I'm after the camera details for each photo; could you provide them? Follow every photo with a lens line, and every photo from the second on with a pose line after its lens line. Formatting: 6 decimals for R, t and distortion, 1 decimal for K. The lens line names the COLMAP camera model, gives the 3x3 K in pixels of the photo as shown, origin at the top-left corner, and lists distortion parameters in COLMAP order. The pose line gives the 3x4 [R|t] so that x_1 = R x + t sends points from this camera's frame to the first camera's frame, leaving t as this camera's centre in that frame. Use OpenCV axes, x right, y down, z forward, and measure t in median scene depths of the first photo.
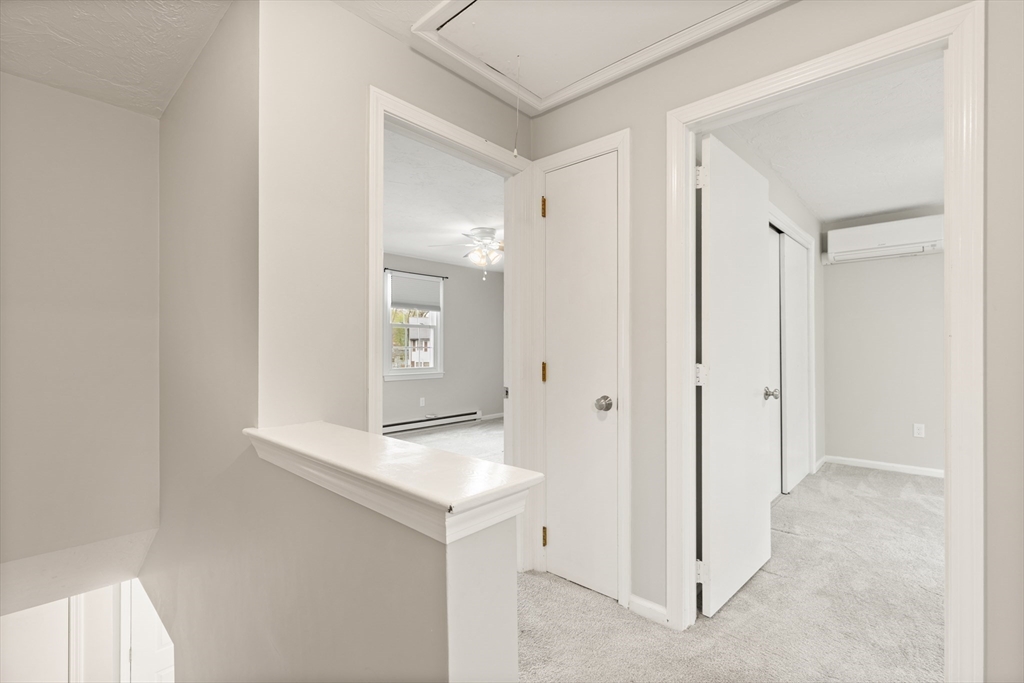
lens RADIAL K [[464.0, 0, 522.2], [0, 464.0, 336.8], [0, 0, 1]] dist [0.002869, 0.000055]
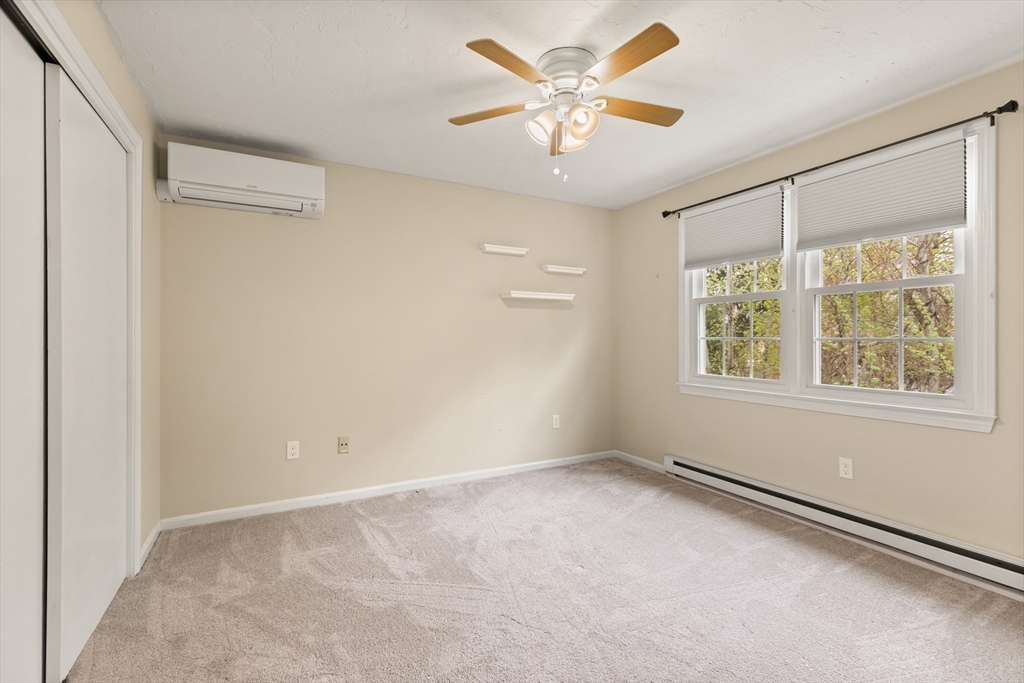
lens RADIAL K [[464.0, 0, 522.2], [0, 464.0, 336.8], [0, 0, 1]] dist [0.002869, 0.000055]
pose [[0.329527, -0.001473, 0.944145, 0.291943], [-0.015906, 0.999848, 0.007112, 0.008509], [-0.944012, -0.017361, 0.329453, 0.443999]]
